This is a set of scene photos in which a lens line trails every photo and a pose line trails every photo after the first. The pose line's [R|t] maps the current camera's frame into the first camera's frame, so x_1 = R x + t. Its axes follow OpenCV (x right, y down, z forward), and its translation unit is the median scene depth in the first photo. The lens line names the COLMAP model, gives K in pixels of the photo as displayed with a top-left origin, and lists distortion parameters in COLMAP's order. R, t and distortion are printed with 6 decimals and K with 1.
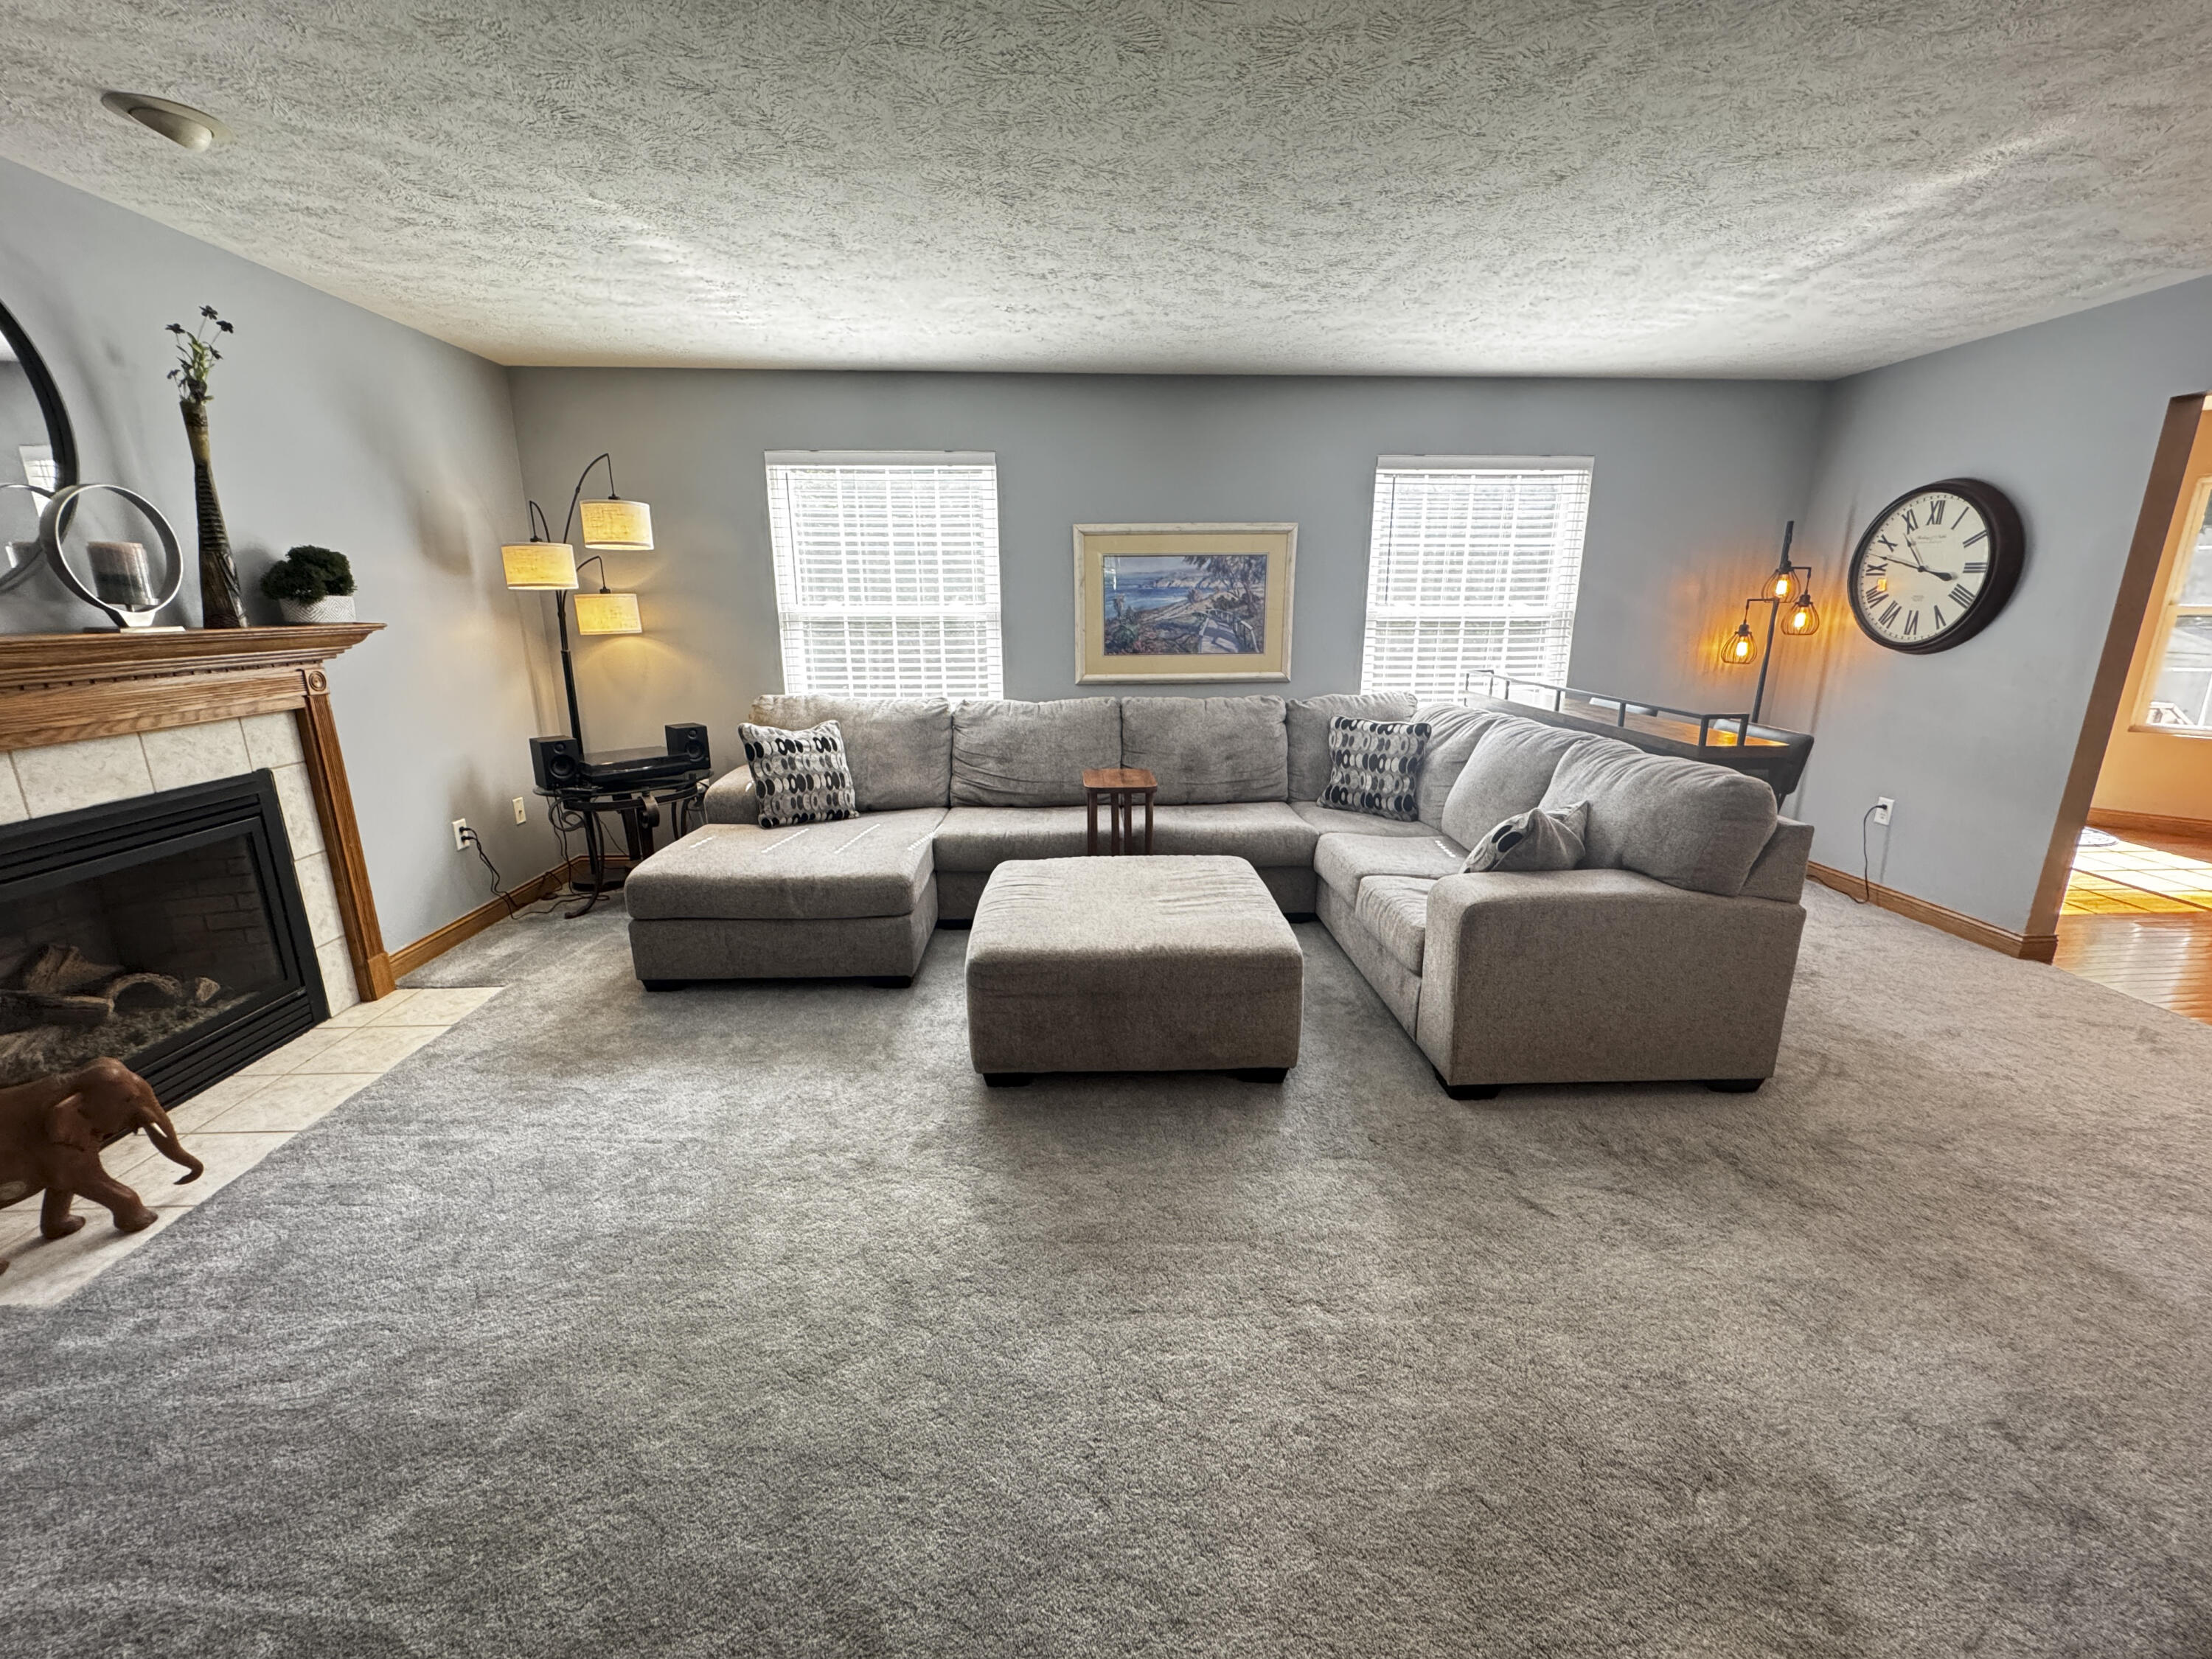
lens RADIAL K [[882.6, 0, 1099.7], [0, 882.6, 827.0], [0, 0, 1]] dist [-0.005313, -0.000027]
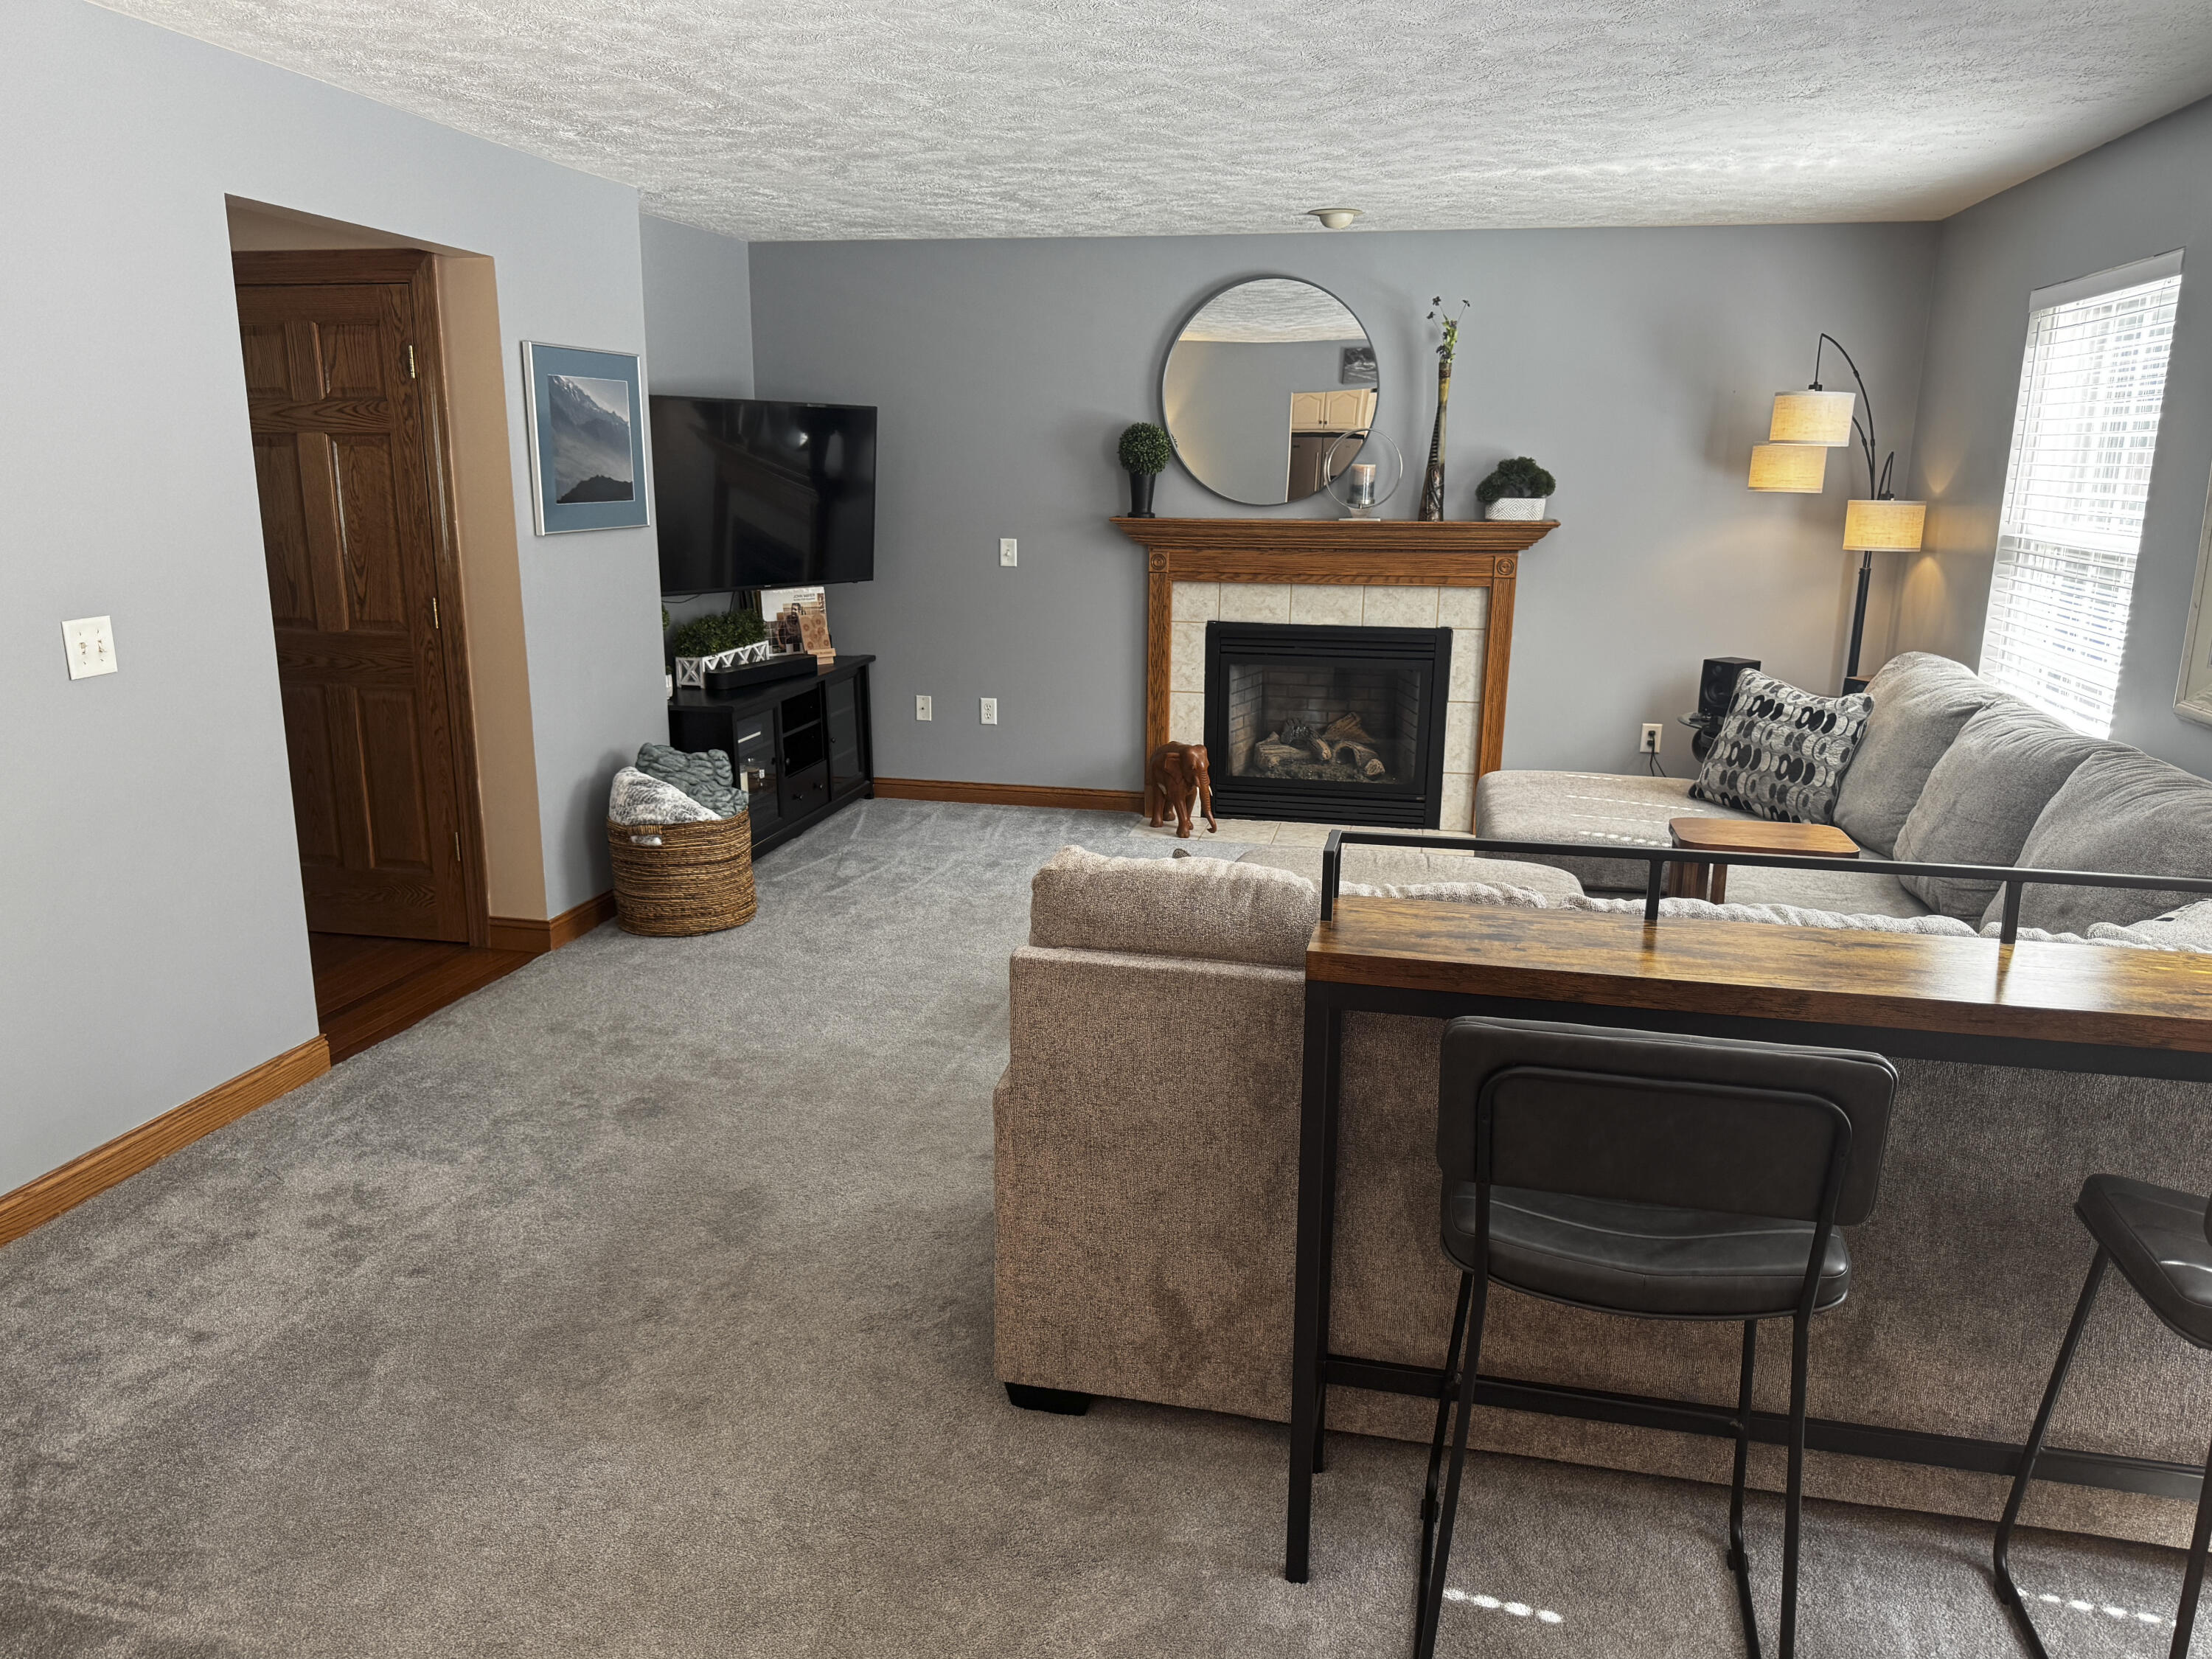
lens RADIAL K [[1579.6, 0, 1106.0], [0, 1579.6, 829.5], [0, 0, 1]] dist [0.139717, -0.249454]
pose [[-0.250041, 0.220548, -0.942782, 1.038480], [-0.246622, 0.927089, 0.282284, -0.230763], [0.936300, 0.303093, -0.177419, 0.715797]]
